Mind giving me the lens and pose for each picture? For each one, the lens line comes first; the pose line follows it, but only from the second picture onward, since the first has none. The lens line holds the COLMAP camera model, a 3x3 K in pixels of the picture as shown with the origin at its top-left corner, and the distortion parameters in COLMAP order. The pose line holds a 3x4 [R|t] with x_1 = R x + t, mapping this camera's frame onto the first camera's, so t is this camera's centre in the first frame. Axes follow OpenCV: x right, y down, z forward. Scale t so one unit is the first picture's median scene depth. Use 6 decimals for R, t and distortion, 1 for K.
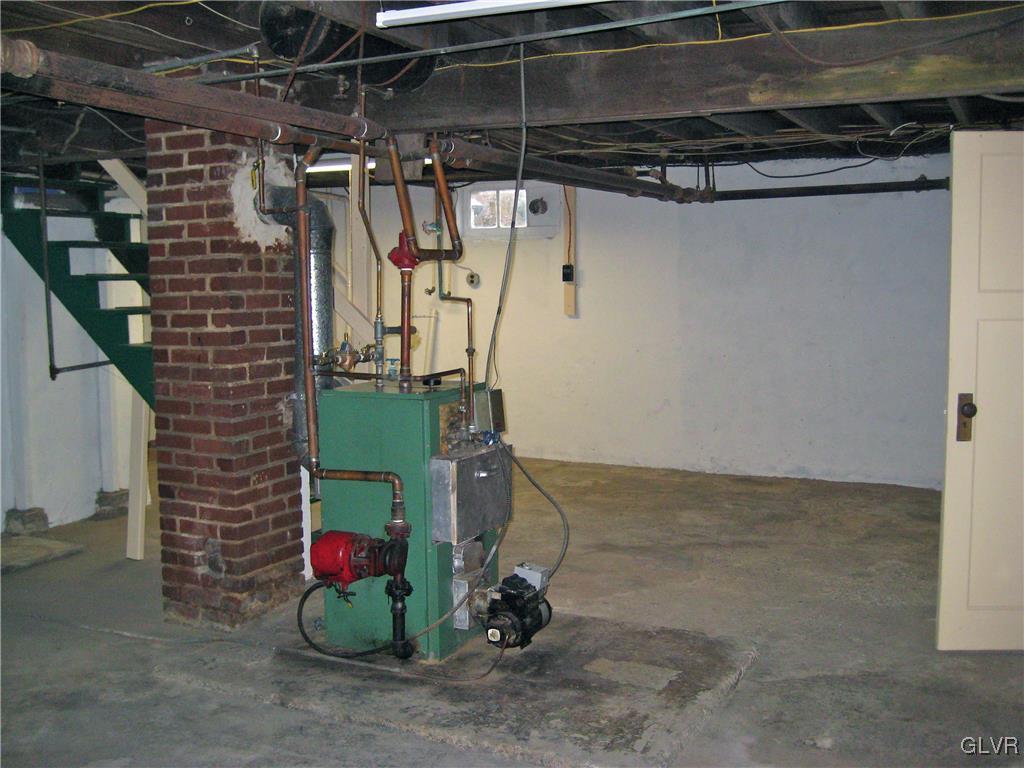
lens RADIAL K [[1075.5, 0, 512.0], [0, 1075.5, 384.0], [0, 0, 1]] dist [-0.163826, 0.216258]
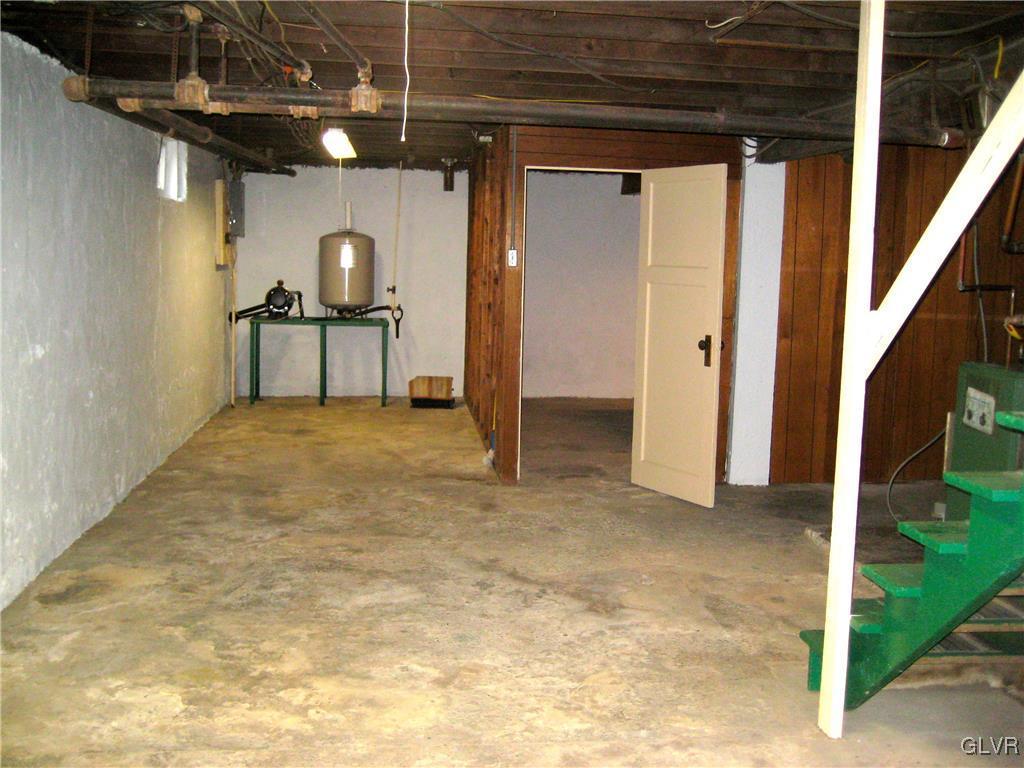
lens RADIAL K [[1075.5, 0, 512.0], [0, 1075.5, 384.0], [0, 0, 1]] dist [-0.163826, 0.216258]
pose [[-0.540390, -0.104265, 0.834929, -0.730447], [0.059401, 0.985090, 0.161462, -0.195639], [-0.839315, 0.136848, -0.526139, 2.097903]]
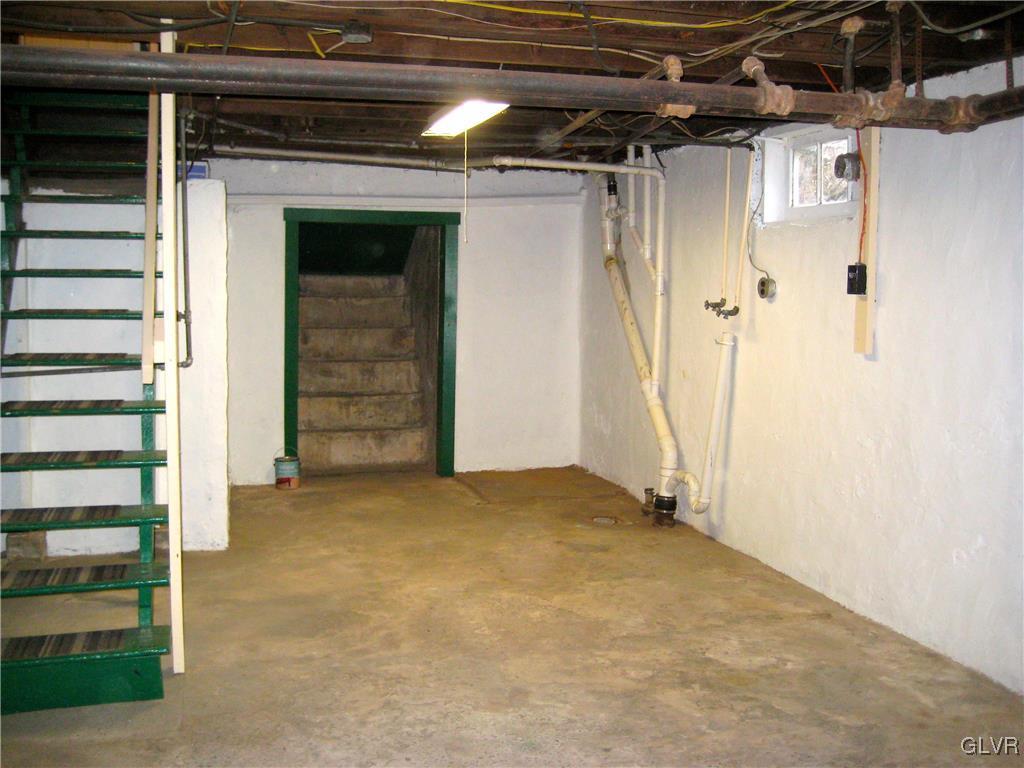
lens RADIAL K [[1075.5, 0, 512.0], [0, 1075.5, 384.0], [0, 0, 1]] dist [-0.163826, 0.216258]
pose [[0.684811, 0.084458, -0.723810, 0.705936], [-0.088714, 0.995536, 0.032230, -0.105643], [0.723300, 0.042141, 0.689246, 1.023566]]
